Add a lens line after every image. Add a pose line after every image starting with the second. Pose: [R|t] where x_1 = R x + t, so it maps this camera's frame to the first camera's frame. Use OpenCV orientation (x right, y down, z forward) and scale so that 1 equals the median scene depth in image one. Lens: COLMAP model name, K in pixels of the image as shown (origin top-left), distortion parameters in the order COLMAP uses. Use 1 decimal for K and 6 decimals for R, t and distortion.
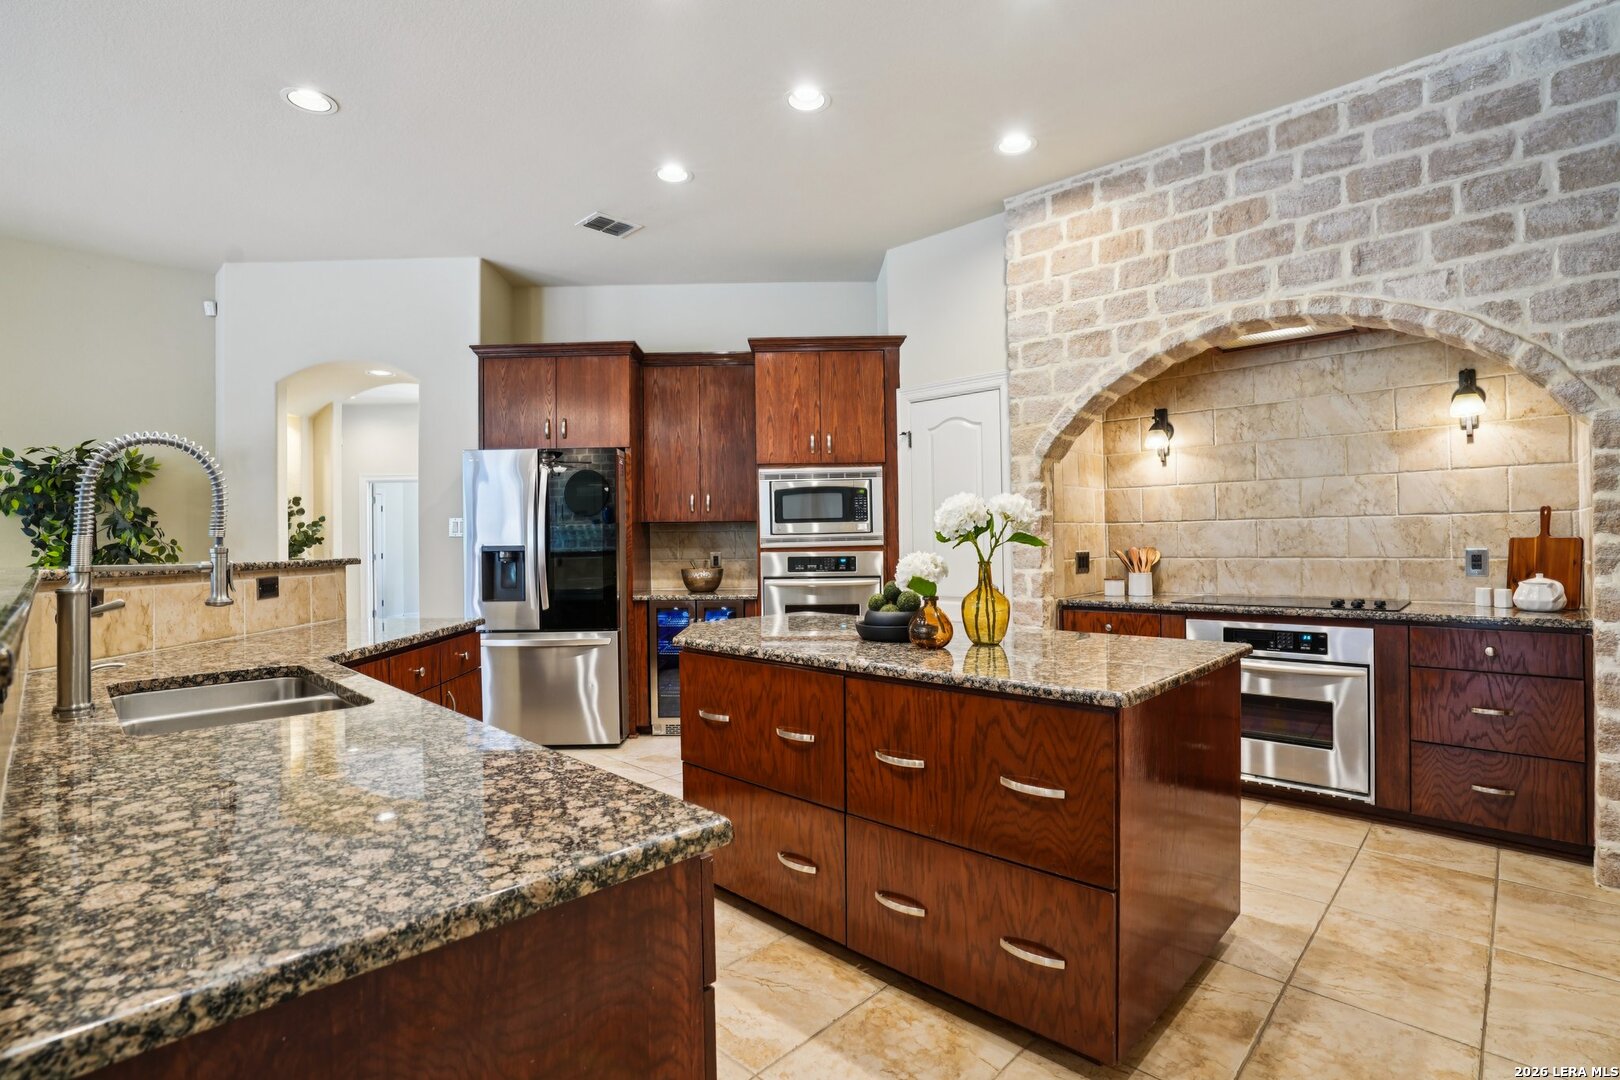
lens RADIAL K [[761.6, 0, 810.0], [0, 761.6, 540.0], [0, 0, 1]] dist [-0.076609, 0.026937]
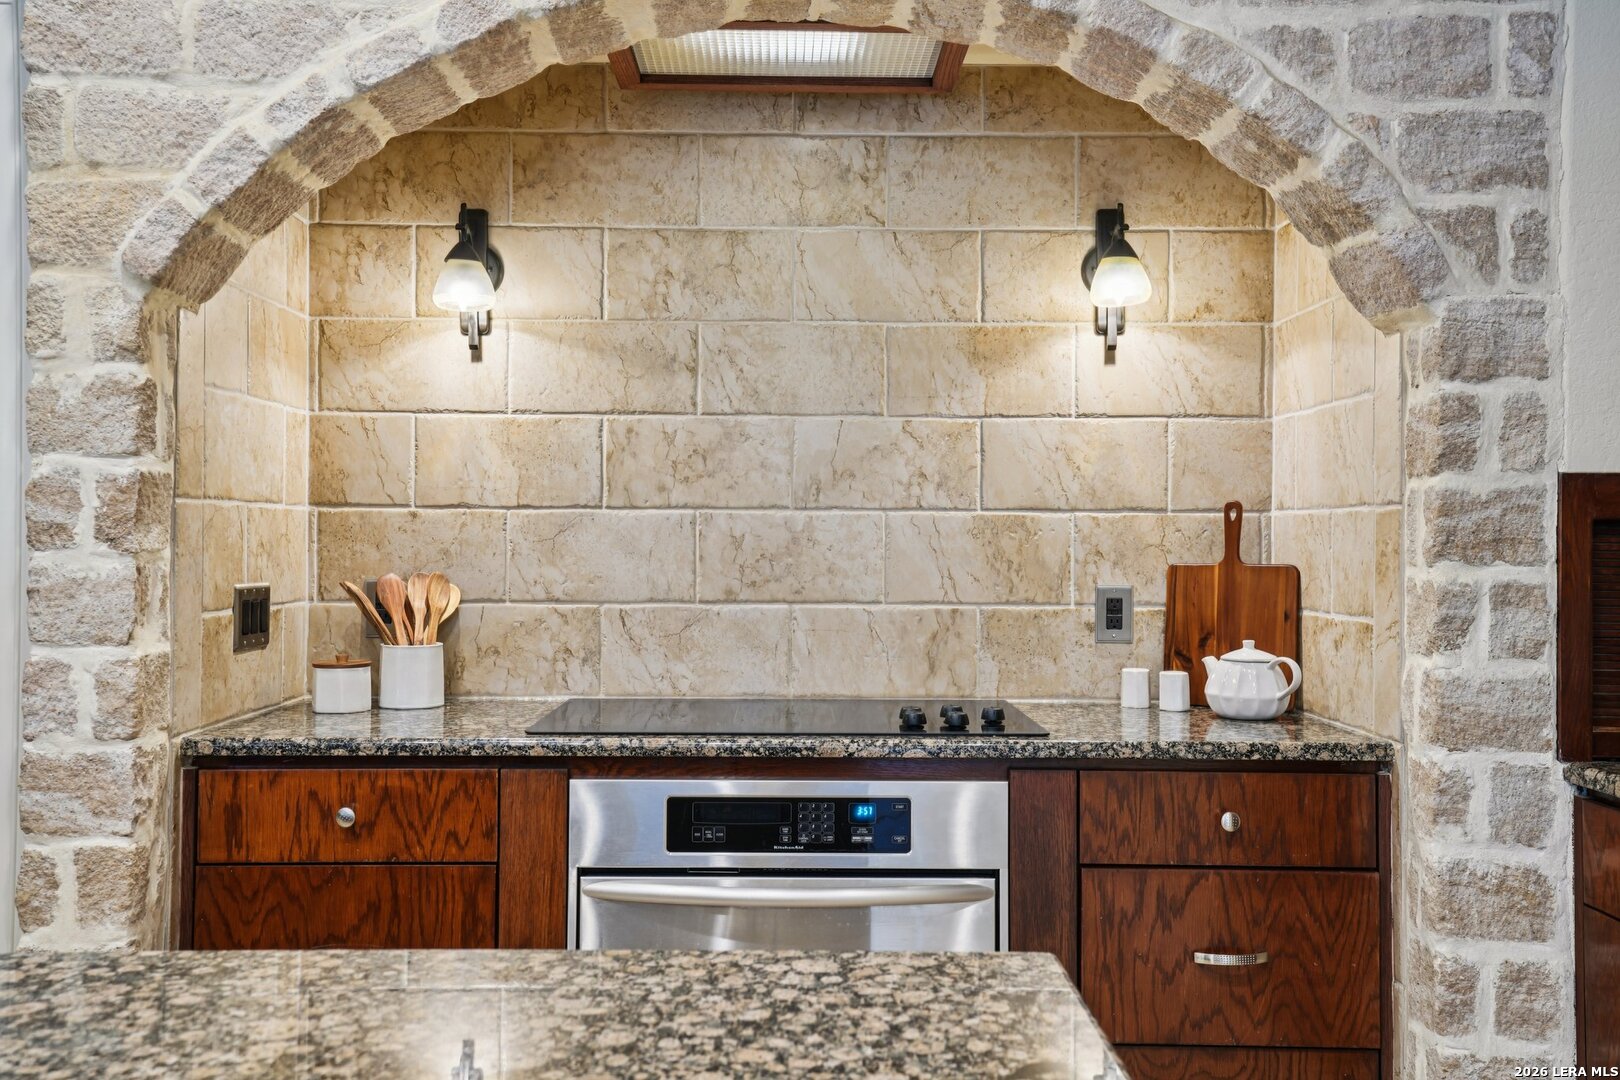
lens RADIAL K [[1451.2, 0, 790.5], [0, 1451.2, 531.7], [0, 0, 1]] dist [0.060496, 0.015246]
pose [[0.716410, 0.025350, 0.697219, 0.088591], [-0.019001, 0.999678, -0.016823, -0.003376], [-0.697421, -0.001196, 0.716661, 0.427282]]
